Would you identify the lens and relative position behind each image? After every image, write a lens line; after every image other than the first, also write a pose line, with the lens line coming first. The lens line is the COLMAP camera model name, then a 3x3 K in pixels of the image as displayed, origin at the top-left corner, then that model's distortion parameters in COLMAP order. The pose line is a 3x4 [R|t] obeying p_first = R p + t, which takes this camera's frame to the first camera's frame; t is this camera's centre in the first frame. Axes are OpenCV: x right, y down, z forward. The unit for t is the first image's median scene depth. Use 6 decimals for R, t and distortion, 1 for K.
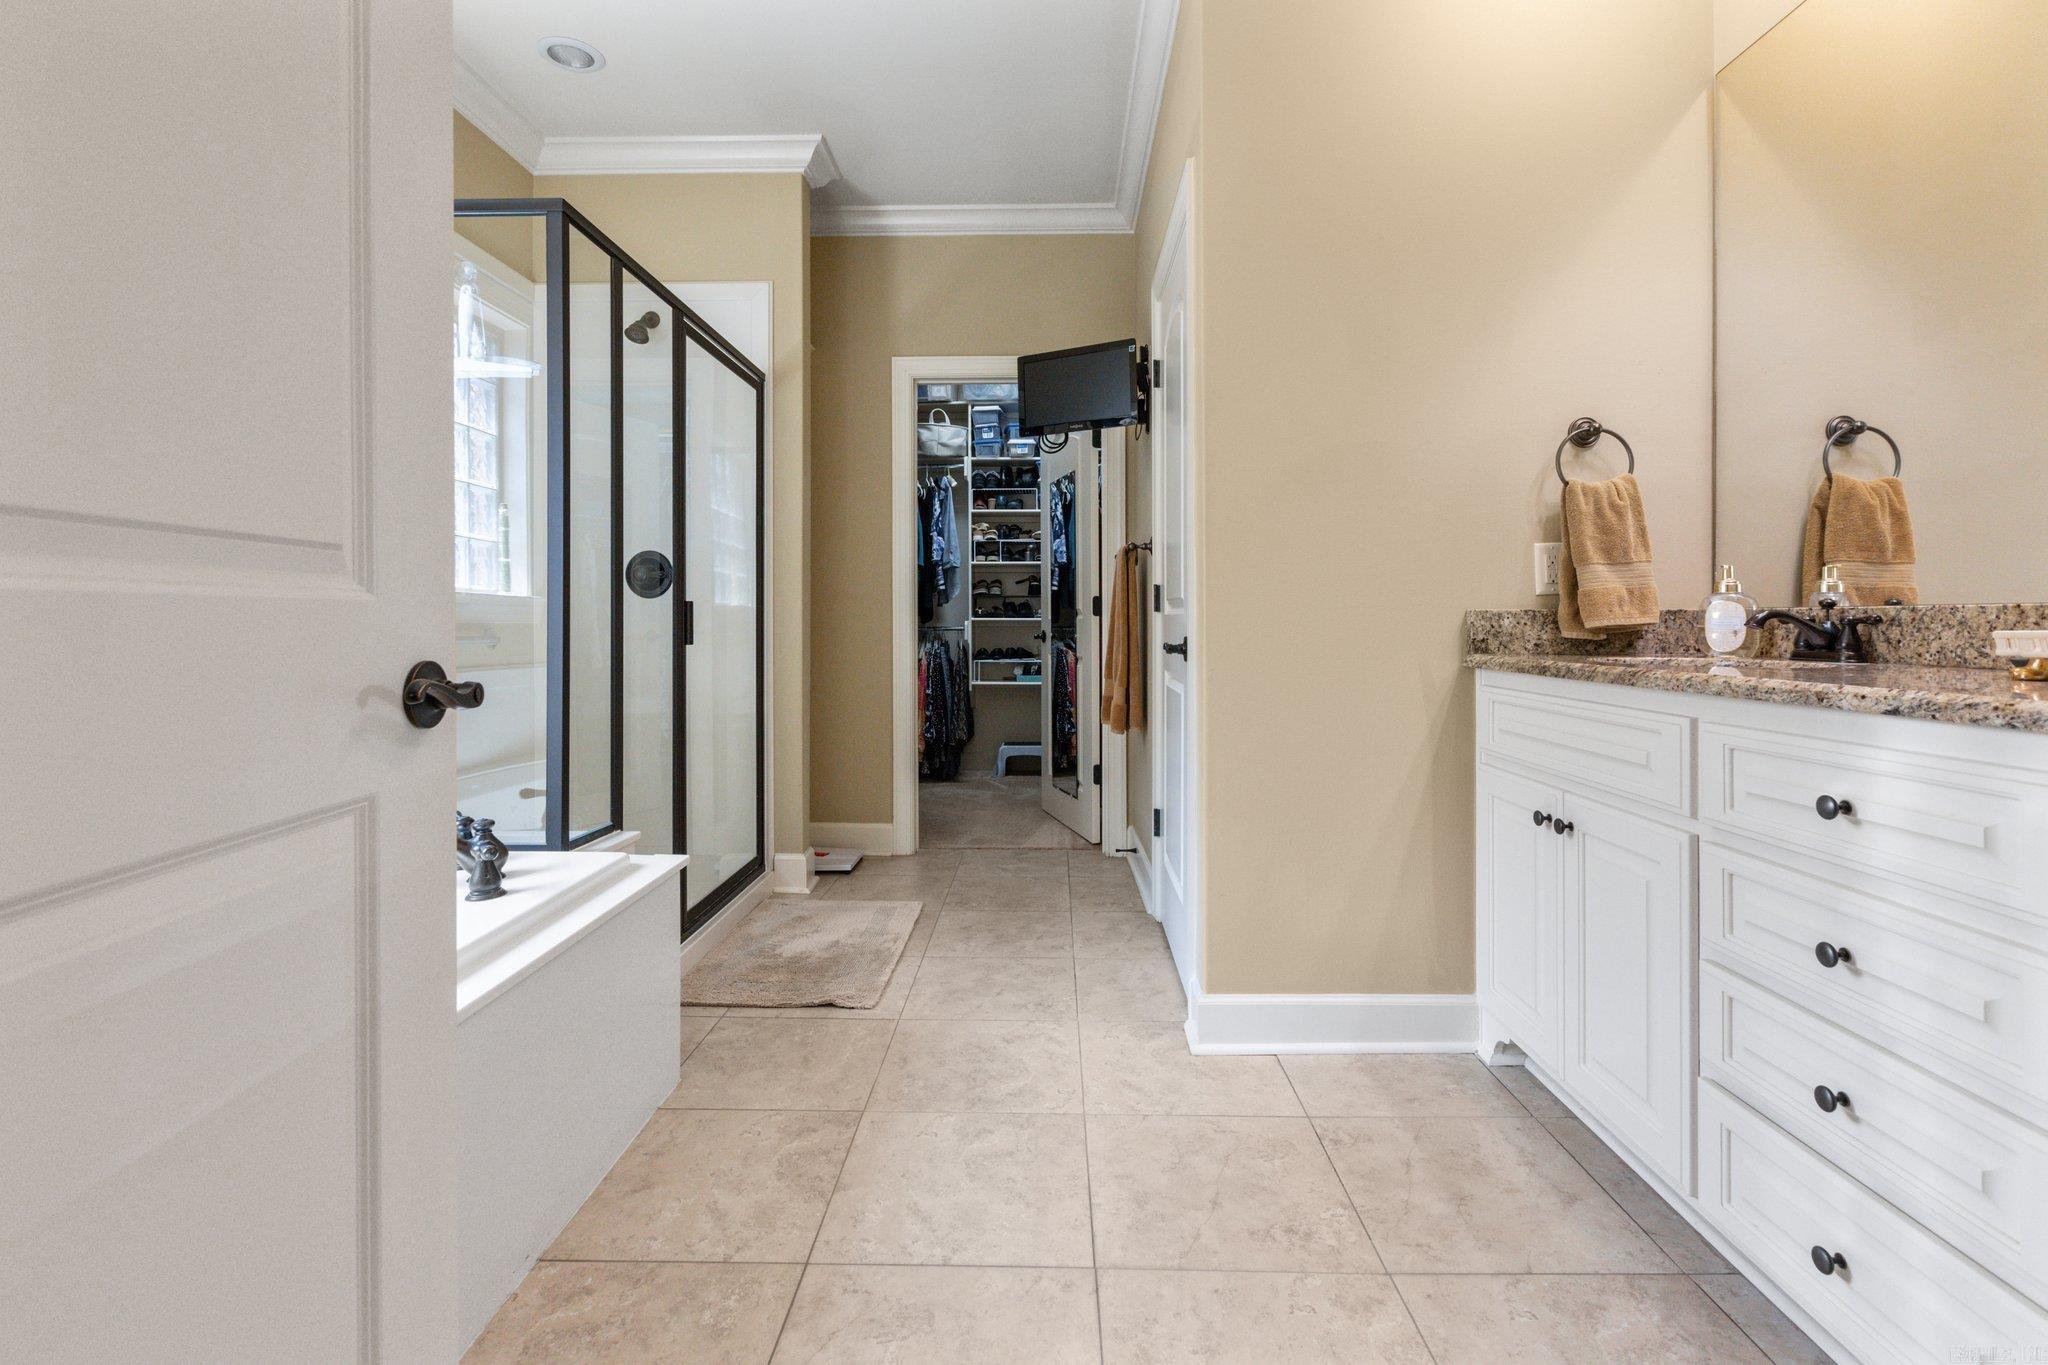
lens RADIAL K [[952.4, 0, 1018.3], [0, 952.4, 607.3], [0, 0, 1]] dist [0.008981, -0.000215]
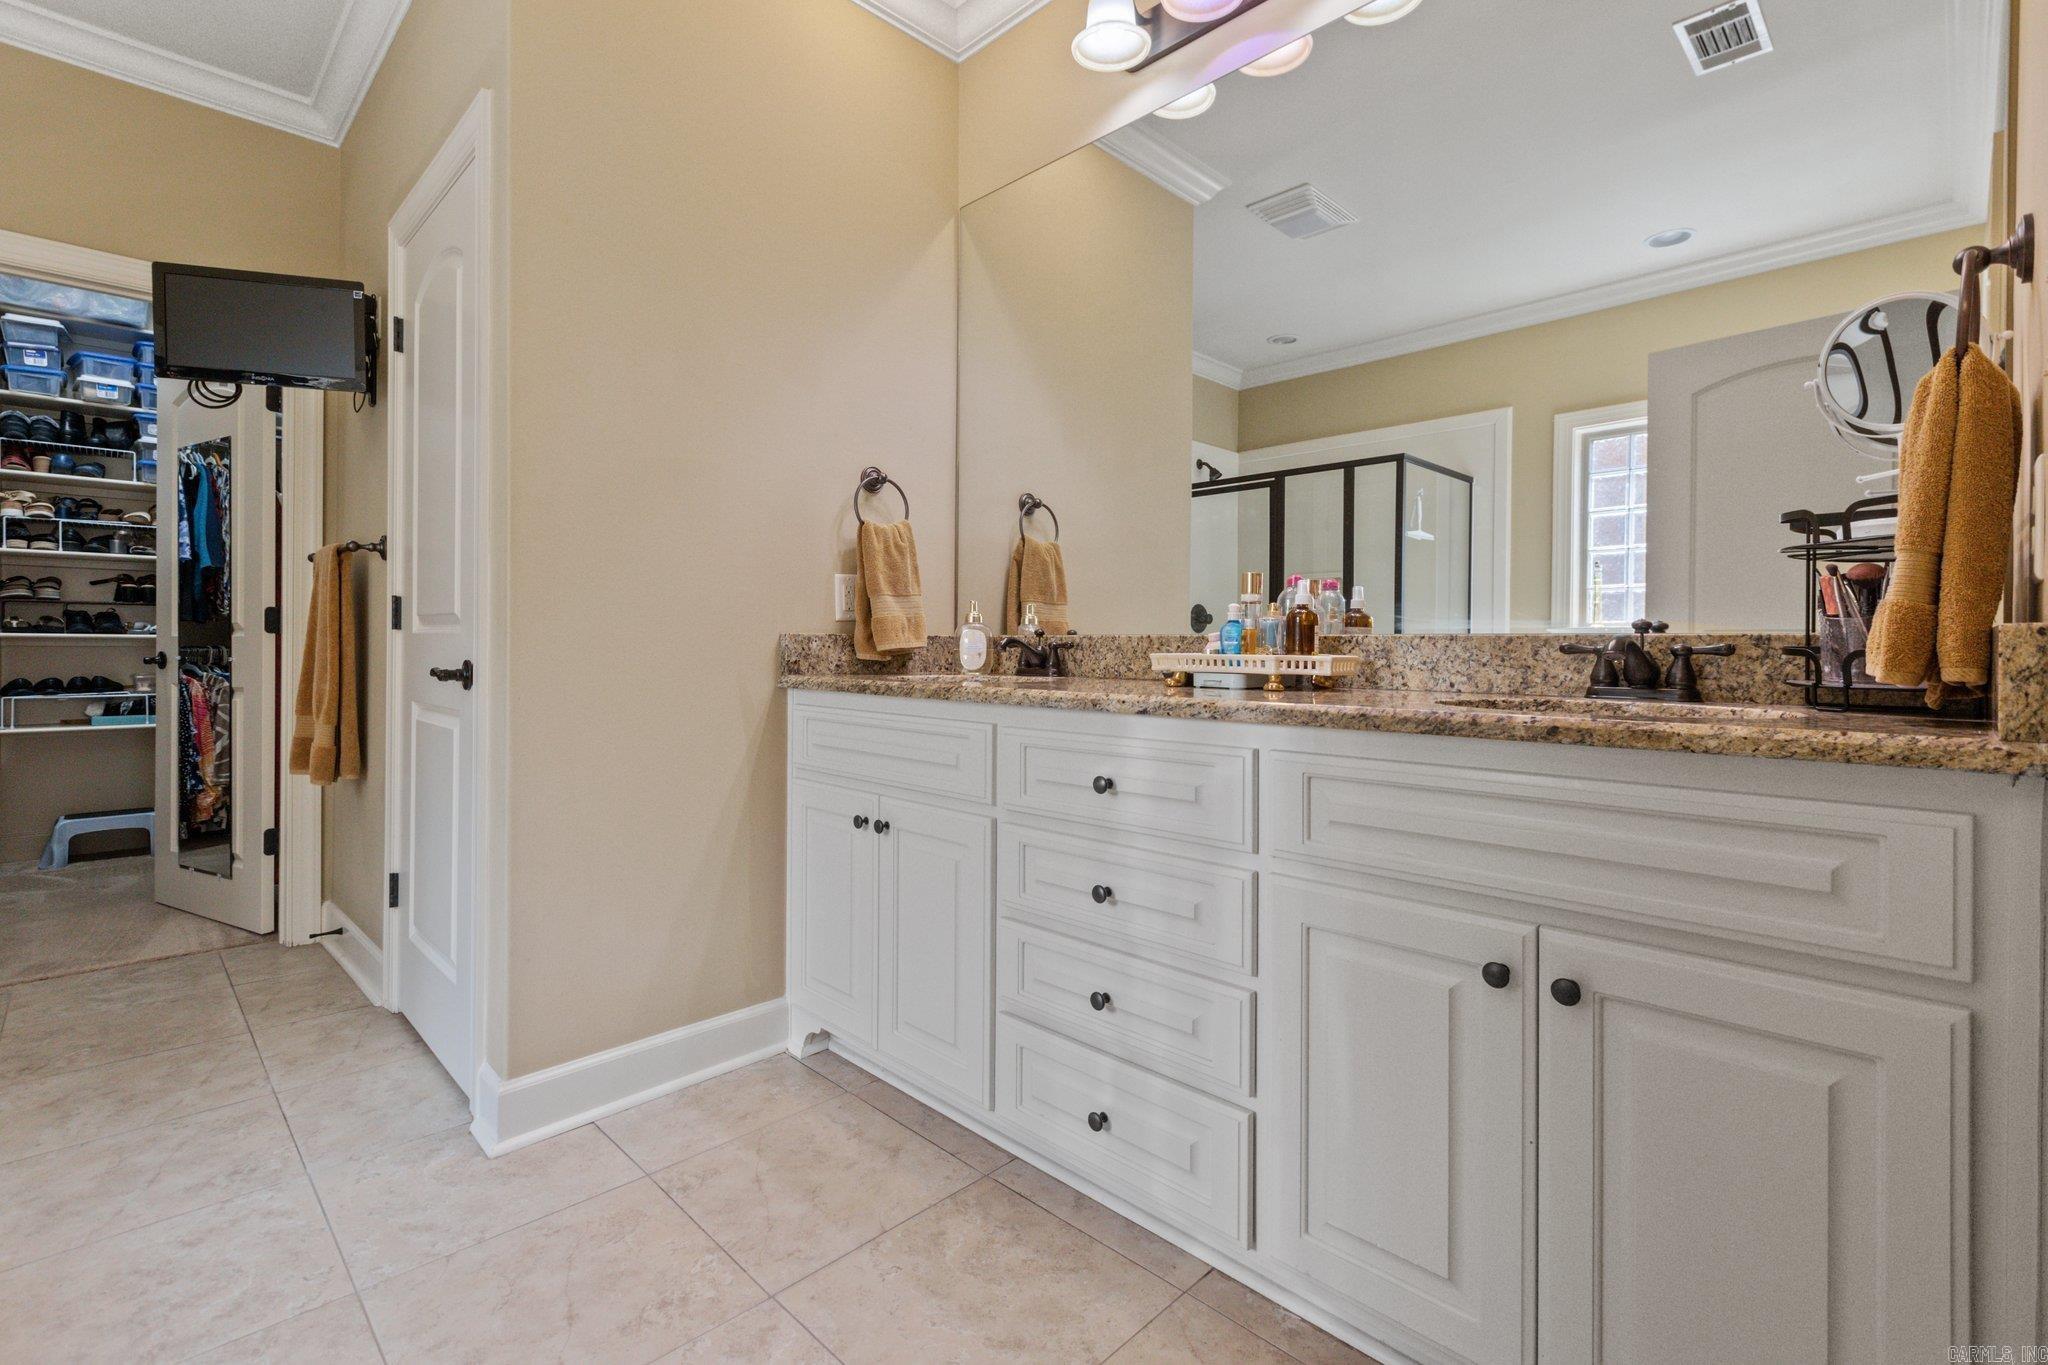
lens RADIAL K [[943.0, 0, 1024.8], [0, 943.0, 634.2], [0, 0, 1]] dist [0.001894, -0.000052]
pose [[0.683973, 0.013320, 0.729386, -0.107286], [-0.018075, 0.999836, -0.001310, 0.000304], [-0.729283, -0.012288, 0.684102, 0.094038]]
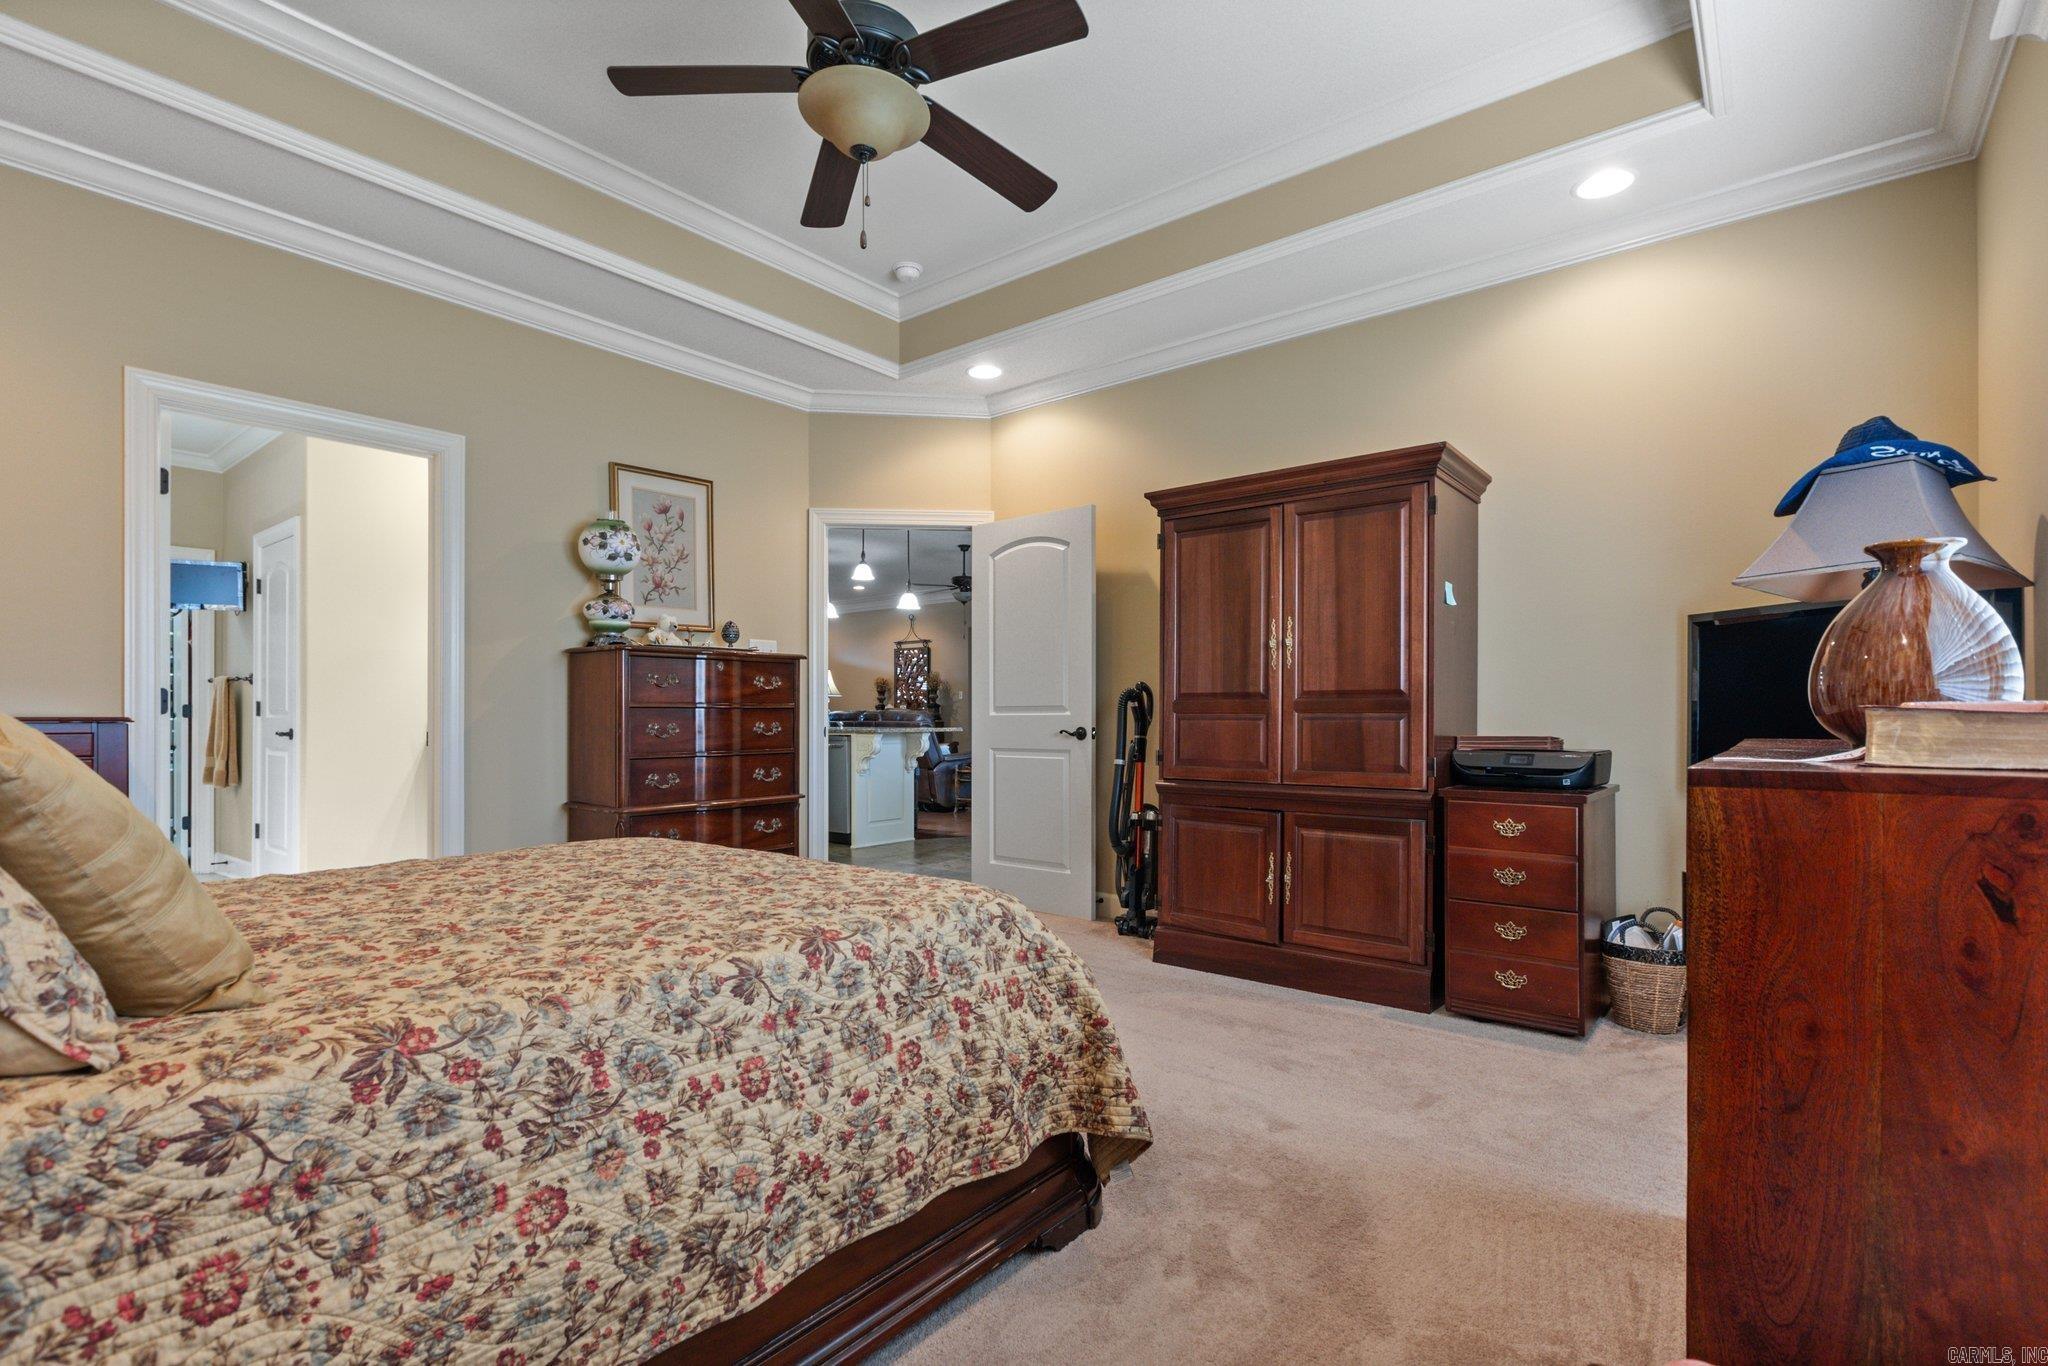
lens RADIAL K [[958.7, 0, 1026.6], [0, 958.7, 714.5], [0, 0, 1]] dist [0.001844, 0.000204]
pose [[0.598123, 0.011833, 0.801317, -0.648242], [-0.013557, 0.999897, -0.004646, -0.014613], [-0.801289, -0.008085, 0.598222, -1.849989]]
